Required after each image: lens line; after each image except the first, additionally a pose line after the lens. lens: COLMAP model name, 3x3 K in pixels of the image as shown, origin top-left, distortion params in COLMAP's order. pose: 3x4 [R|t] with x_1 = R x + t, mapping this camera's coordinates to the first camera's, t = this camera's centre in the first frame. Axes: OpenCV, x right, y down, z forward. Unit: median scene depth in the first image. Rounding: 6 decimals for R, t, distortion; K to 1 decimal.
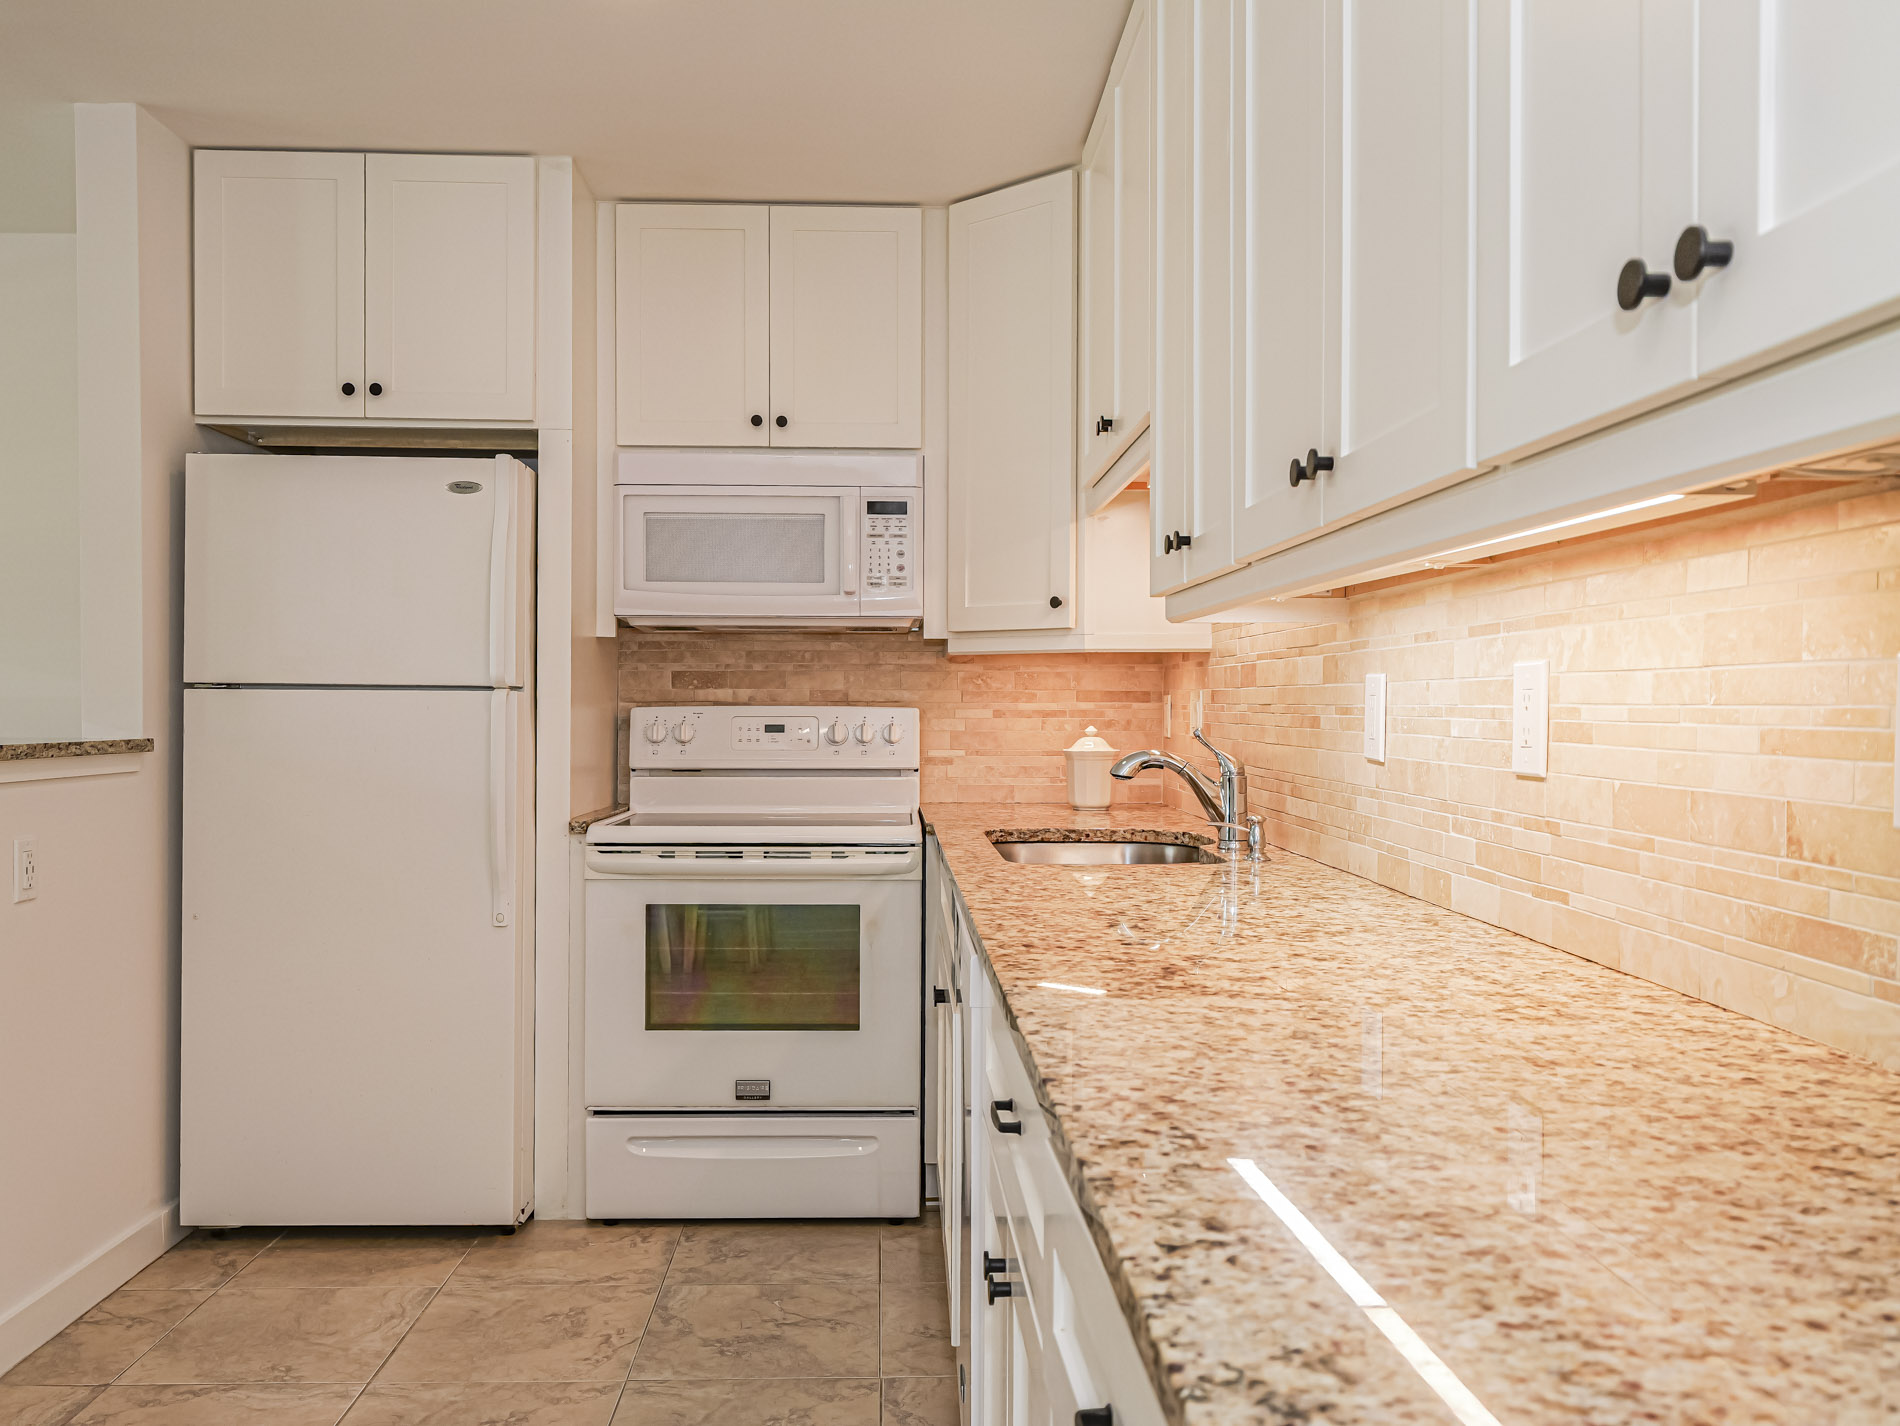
lens RADIAL K [[1540.9, 0, 943.9], [0, 1540.9, 729.2], [0, 0, 1]] dist [0.001930, 0.000922]
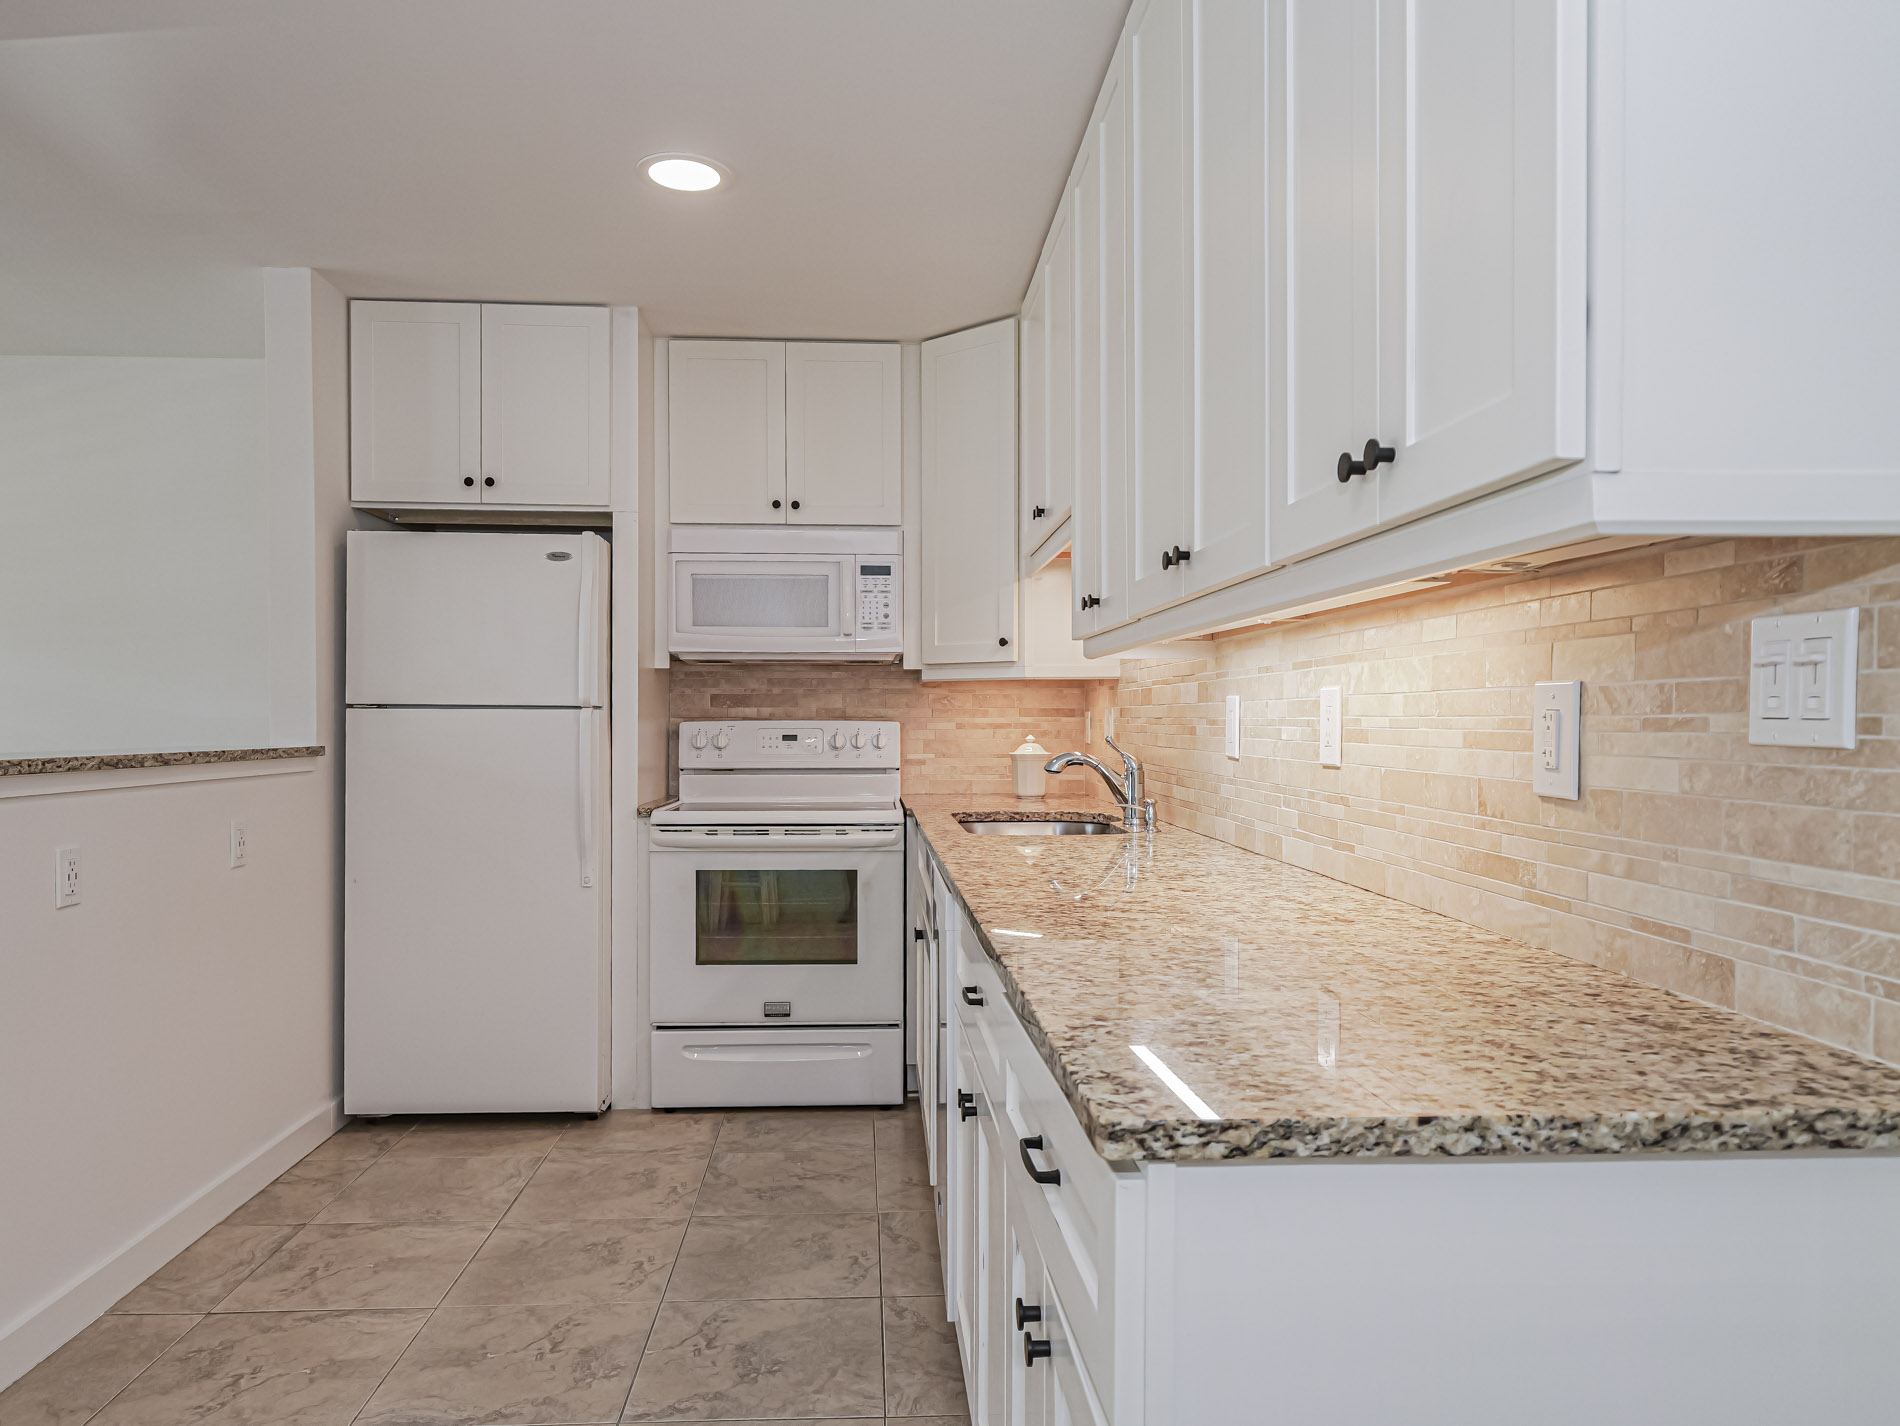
lens RADIAL K [[1296.7, 0, 950.0], [0, 1296.7, 713.0], [0, 0, 1]] dist [0.000592, 0.000058]
pose [[0.999469, -0.002551, 0.032495, -0.012165], [0.003261, 0.999757, -0.021811, 0.003998], [-0.032432, 0.021906, 0.999234, -0.142336]]
